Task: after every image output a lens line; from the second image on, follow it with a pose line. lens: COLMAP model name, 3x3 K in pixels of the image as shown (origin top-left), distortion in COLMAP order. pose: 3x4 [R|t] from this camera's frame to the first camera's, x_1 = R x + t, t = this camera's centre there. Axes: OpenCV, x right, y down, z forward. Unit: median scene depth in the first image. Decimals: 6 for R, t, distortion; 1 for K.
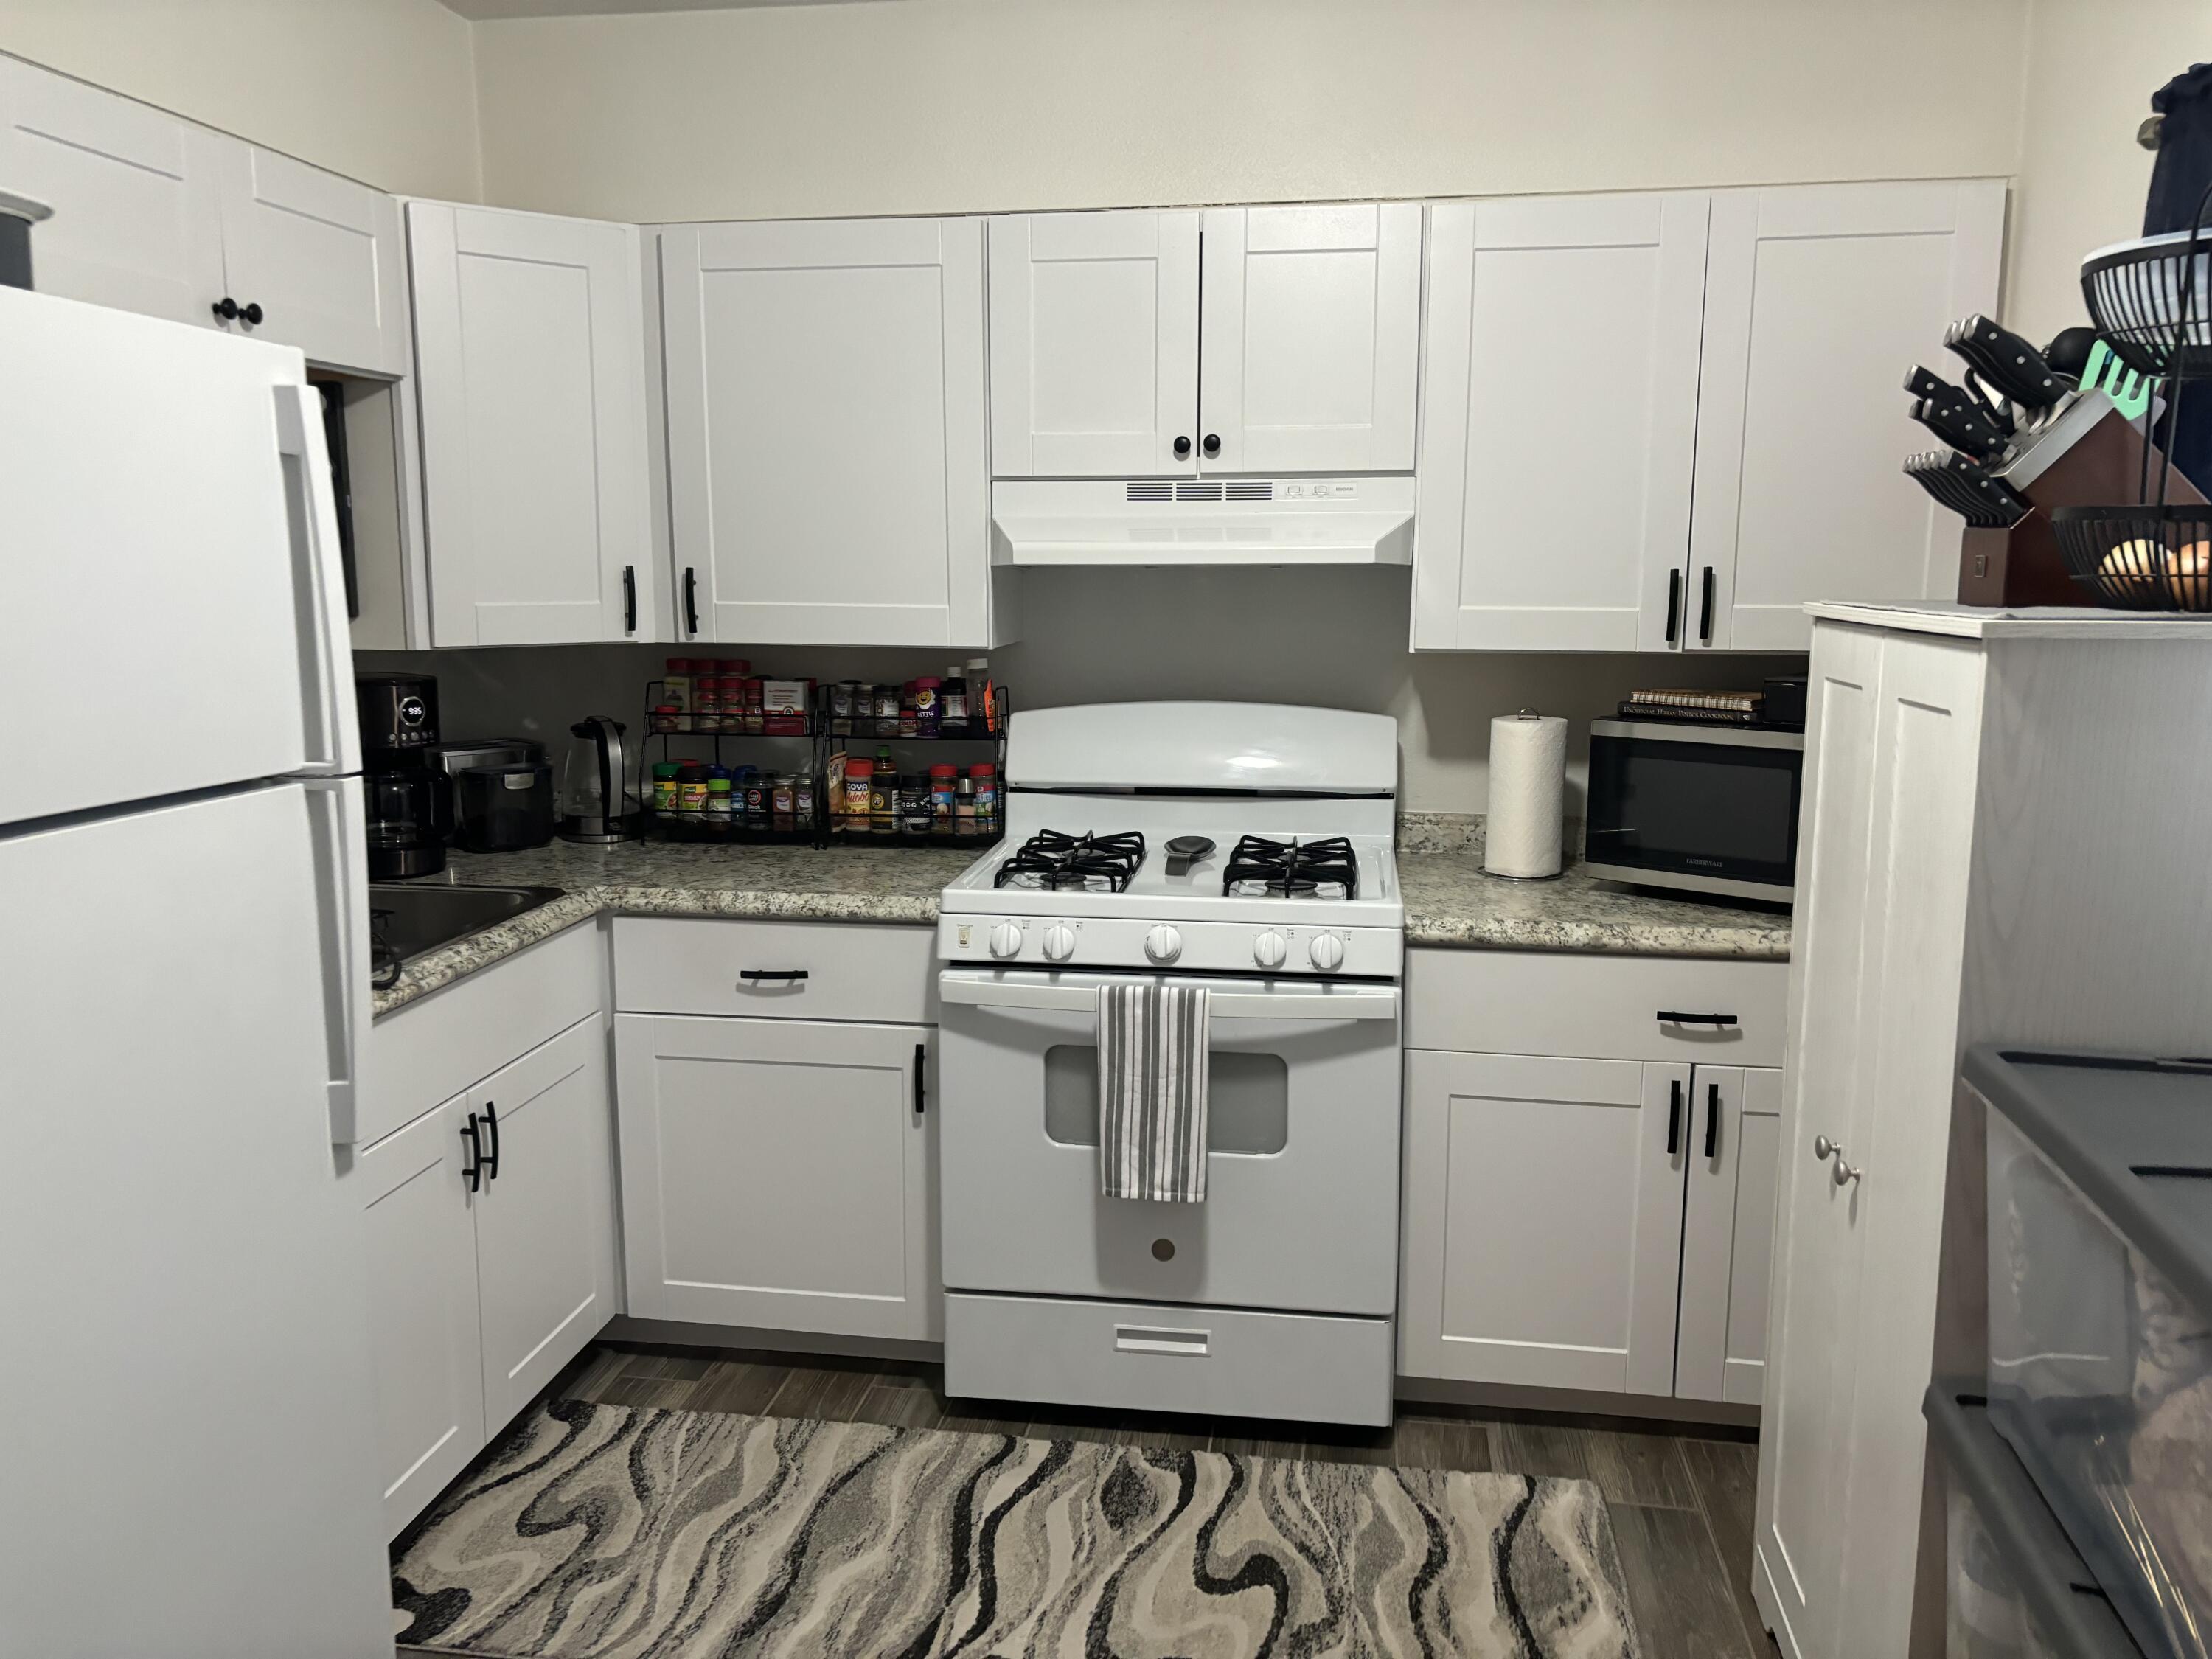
lens RADIAL K [[1661.0, 0, 1107.0], [0, 1661.0, 818.1], [0, 0, 1]] dist [0.055233, -0.061859]
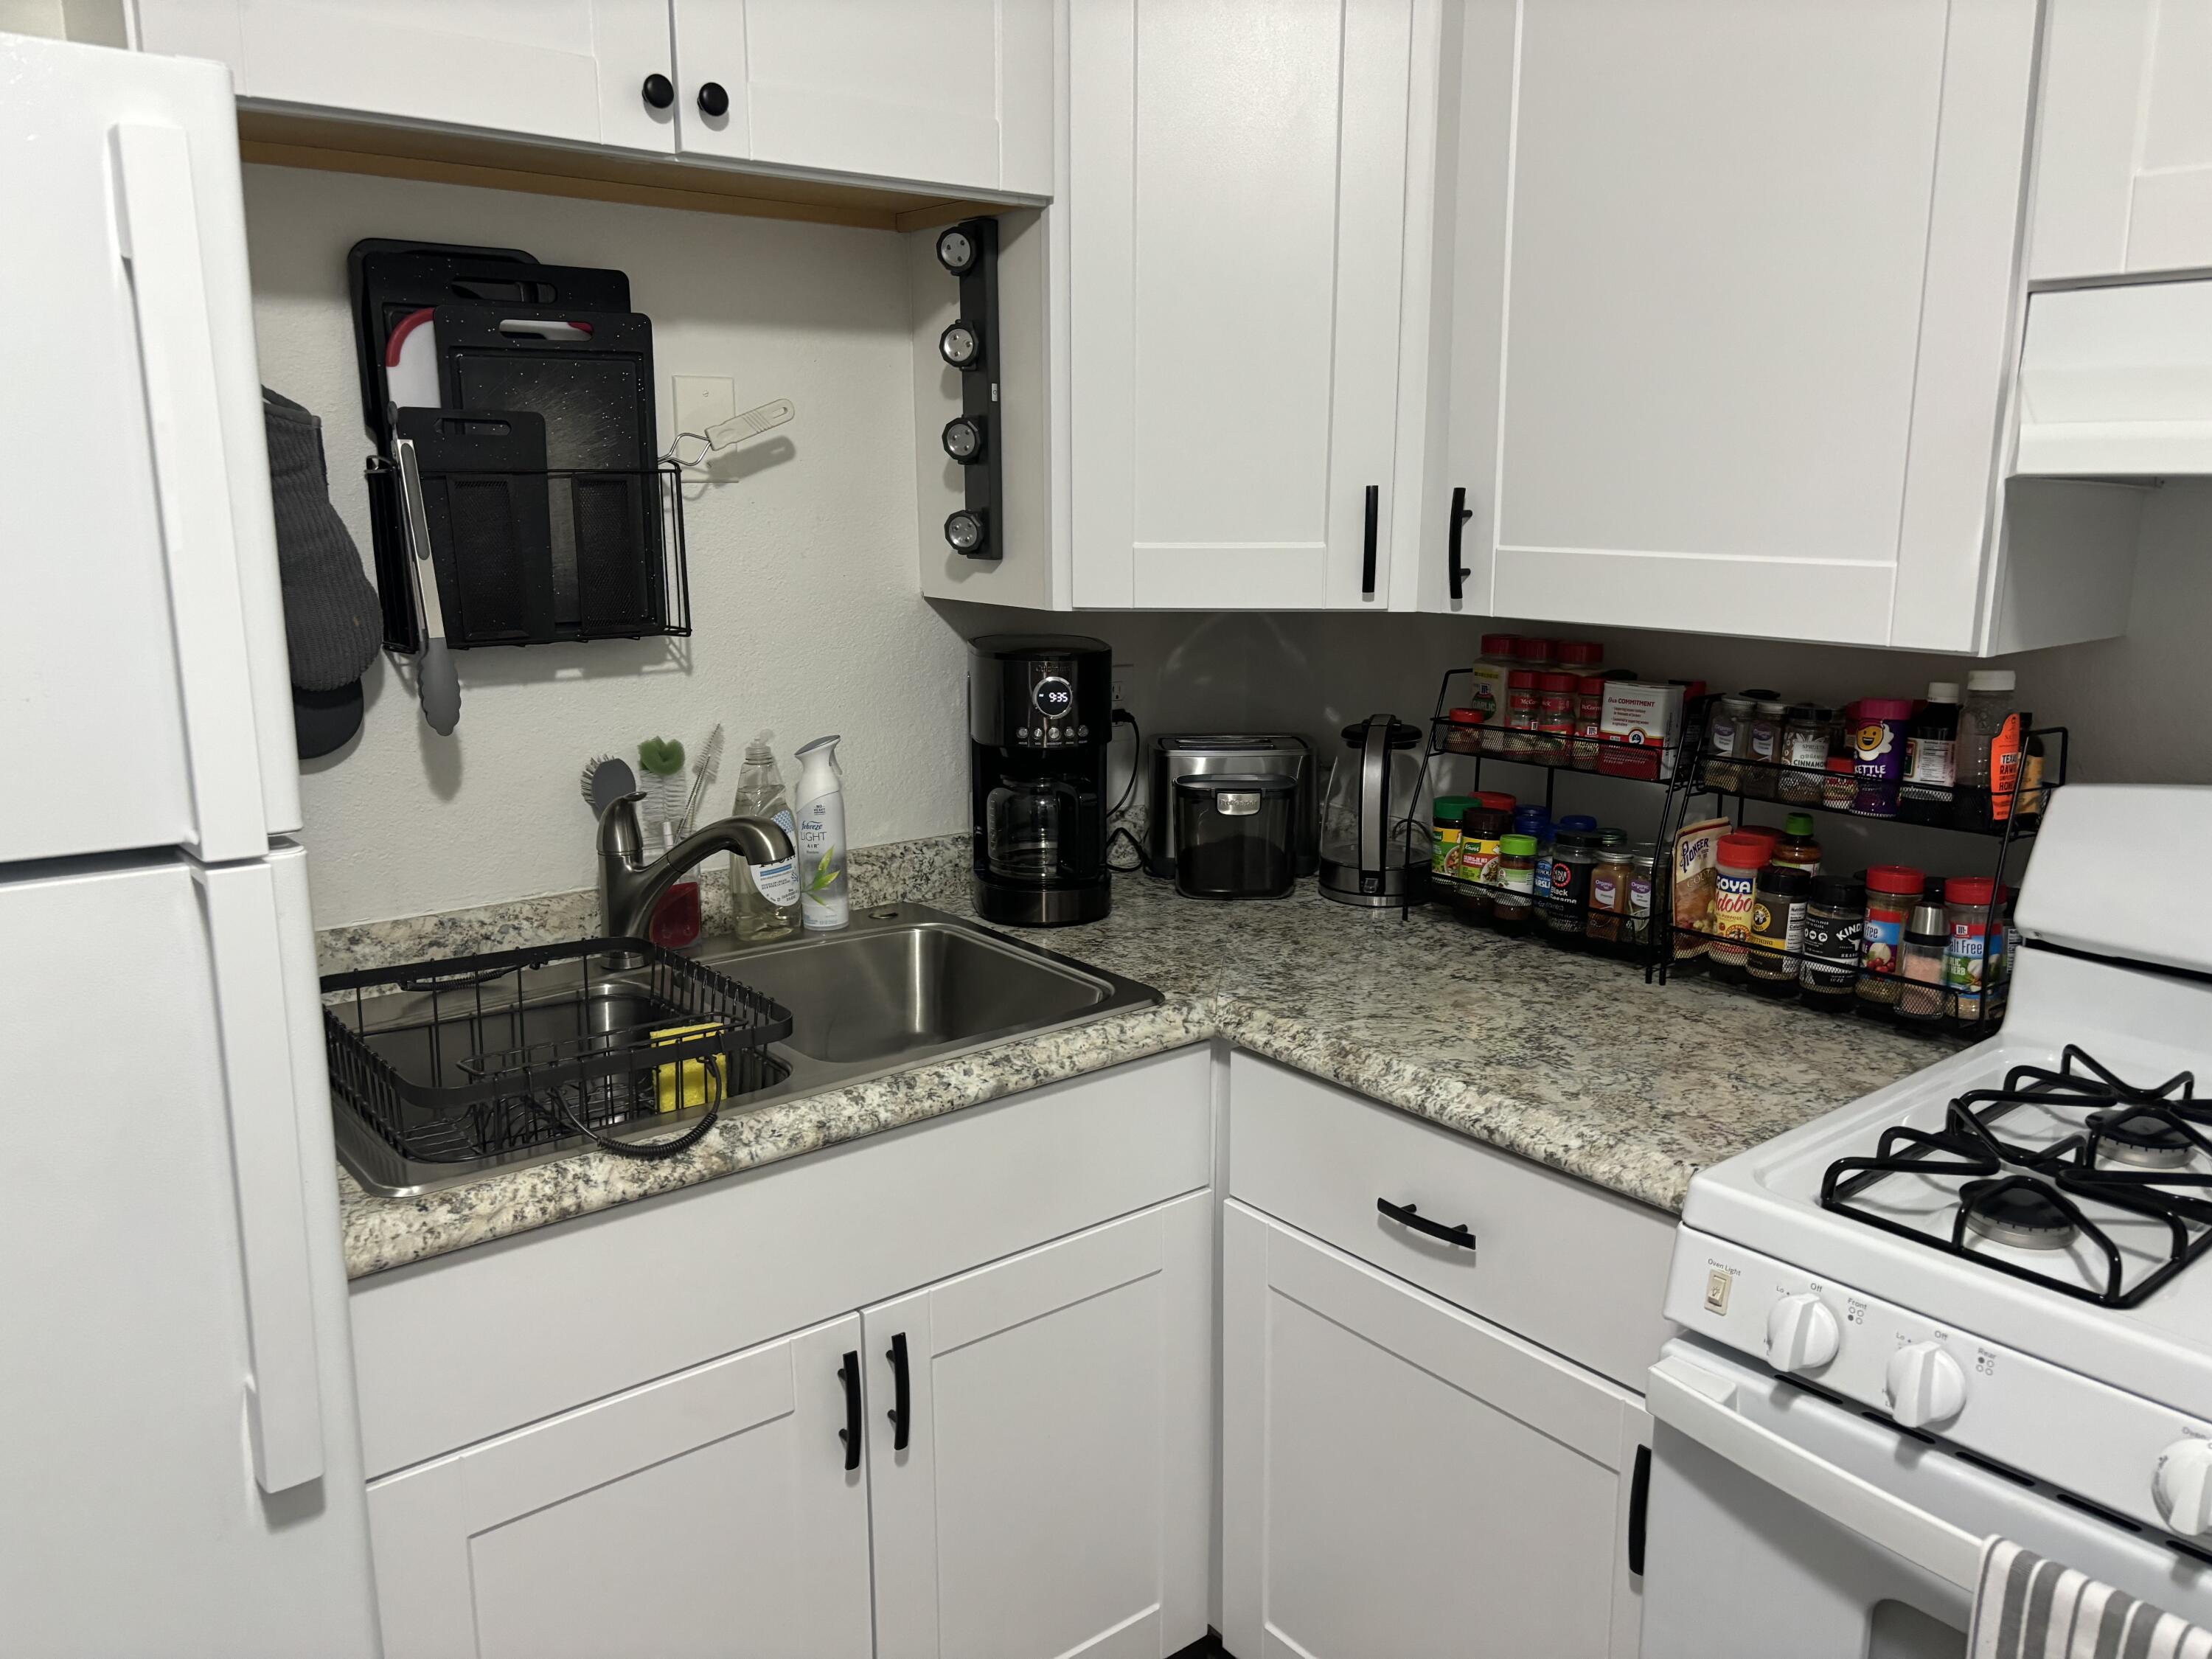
lens RADIAL K [[1661.0, 0, 1121.0], [0, 1661.0, 838.1], [0, 0, 1]] dist [0.055233, -0.061859]
pose [[0.734113, 0.138665, -0.664718, 0.080526], [-0.102490, 0.990339, 0.093403, -0.075504], [0.671248, -0.000441, 0.741232, 0.513613]]
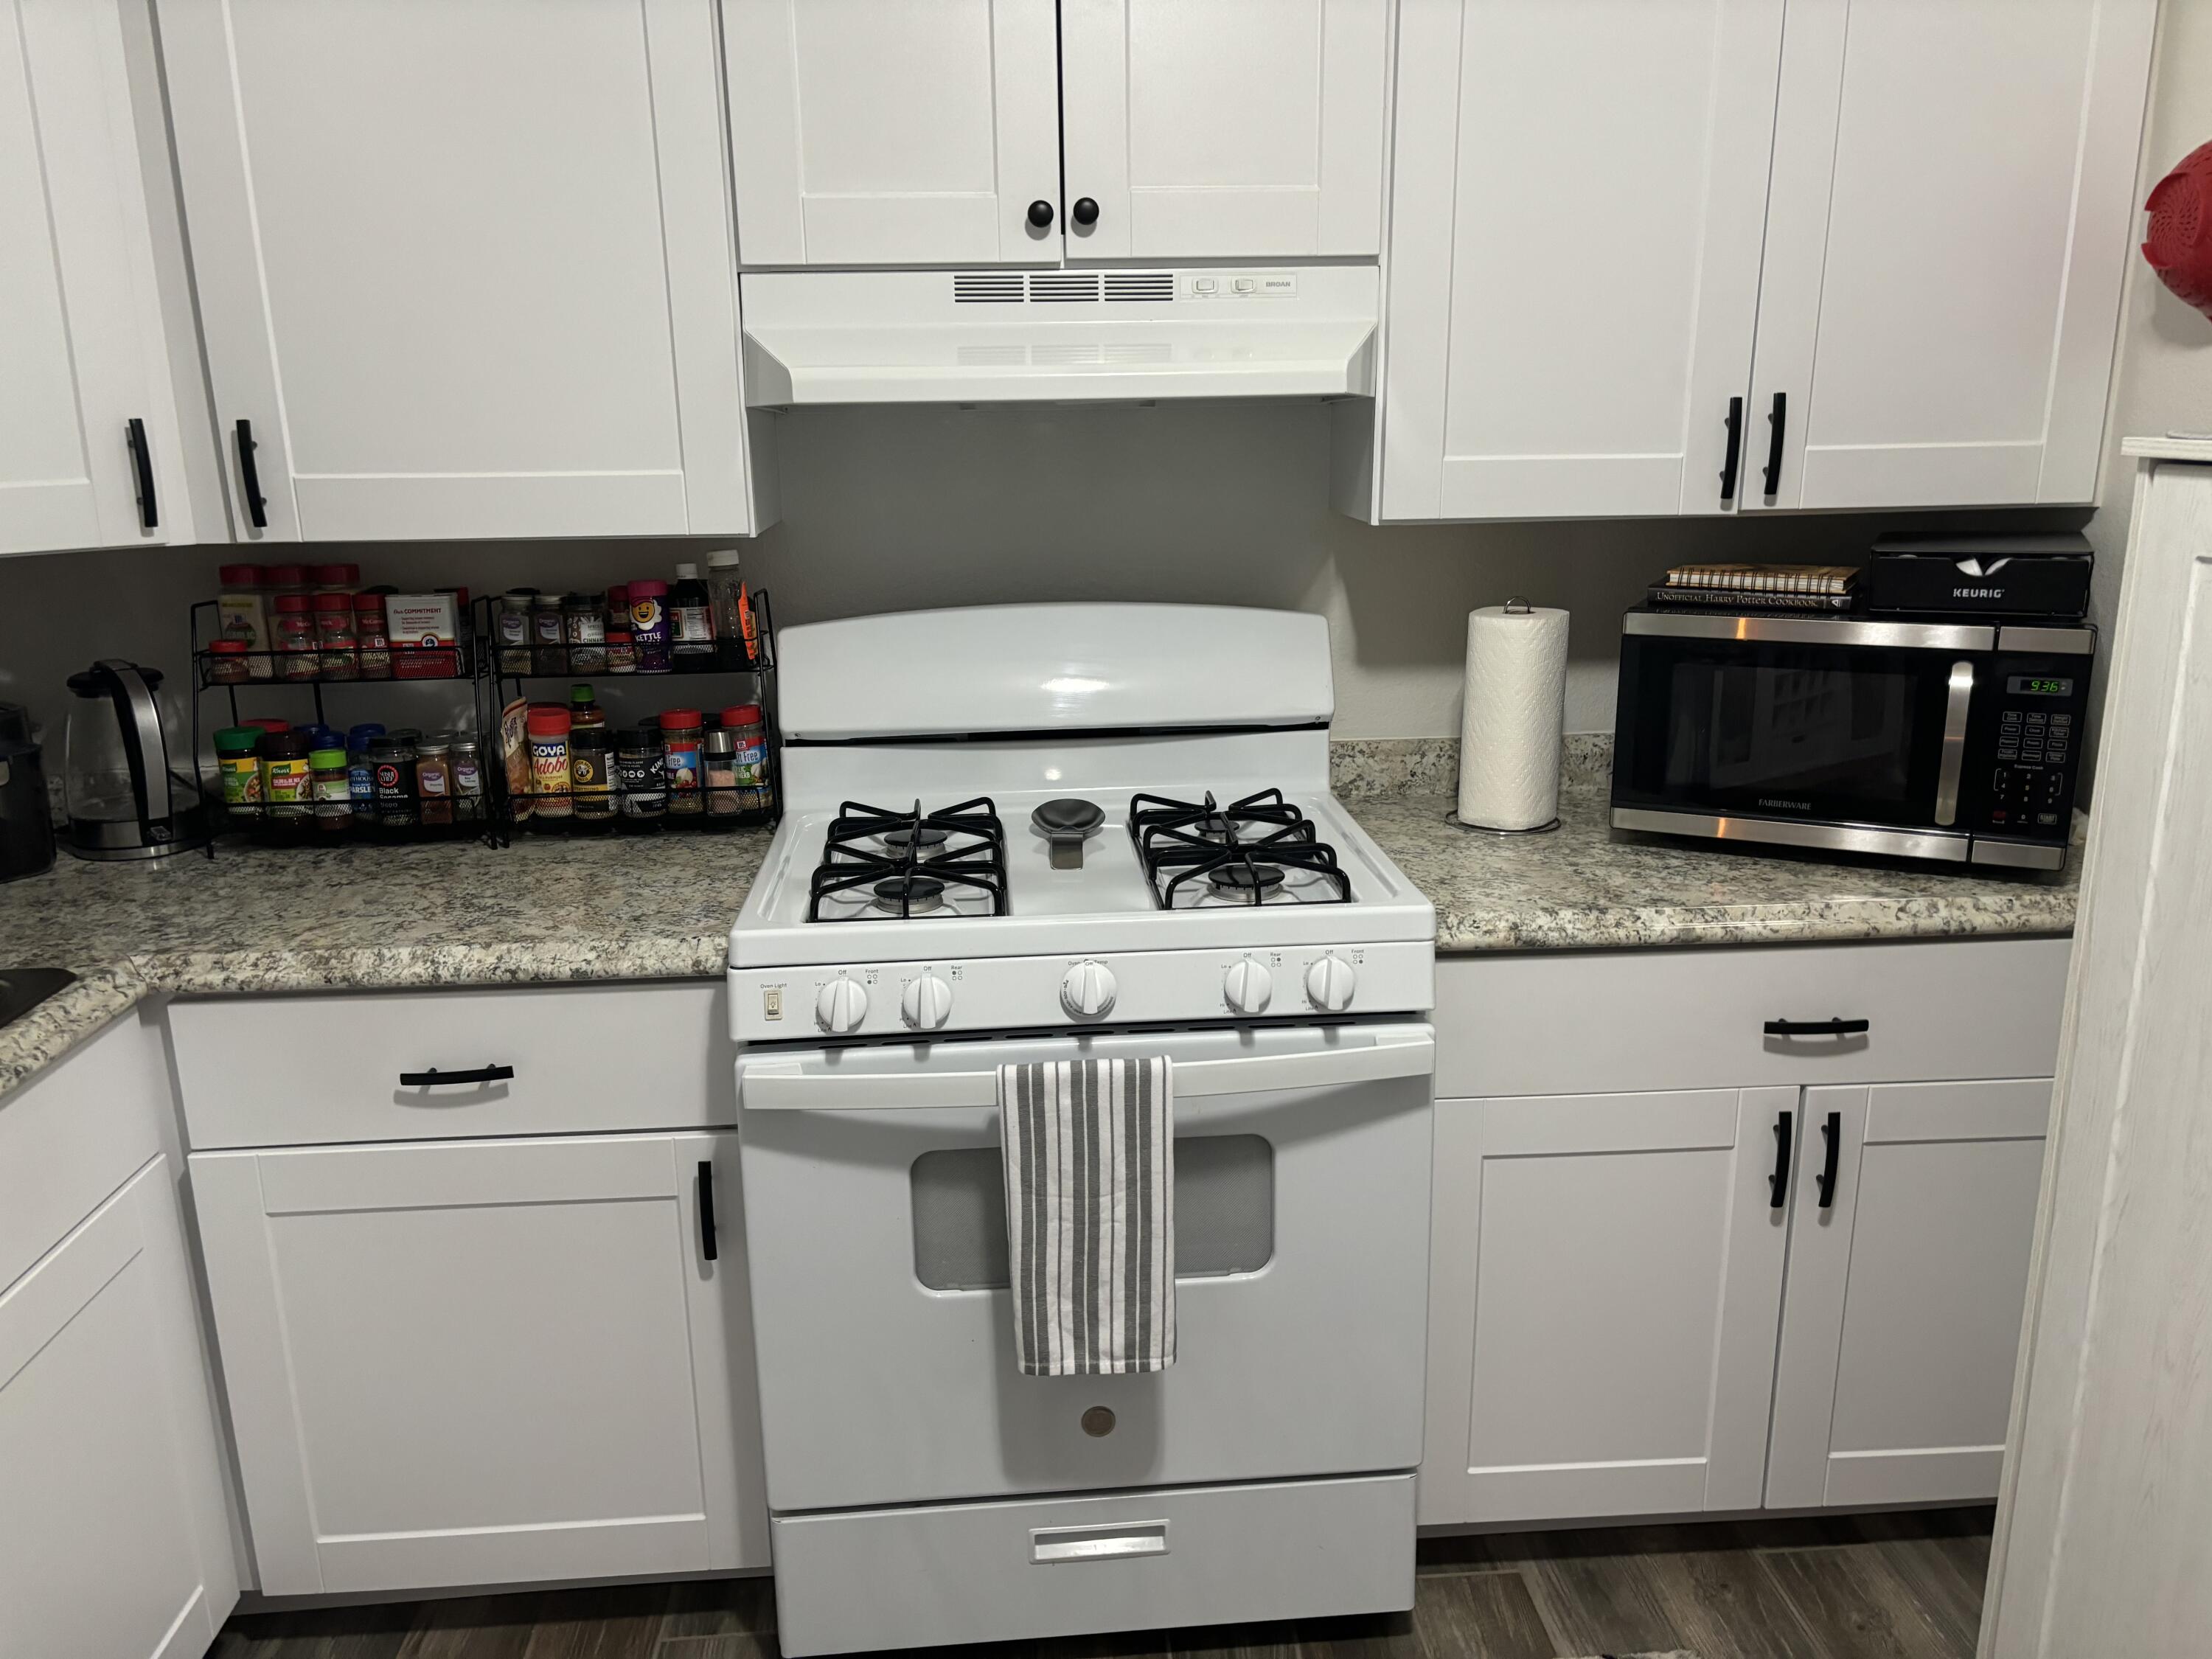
lens RADIAL K [[1661.0, 0, 1103.3], [0, 1661.0, 842.8], [0, 0, 1]] dist [0.055233, -0.061859]
pose [[0.975893, -0.071788, 0.206106, -0.085091], [0.050900, 0.993177, 0.104925, -0.047312], [-0.212232, -0.091905, 0.972888, 0.338499]]
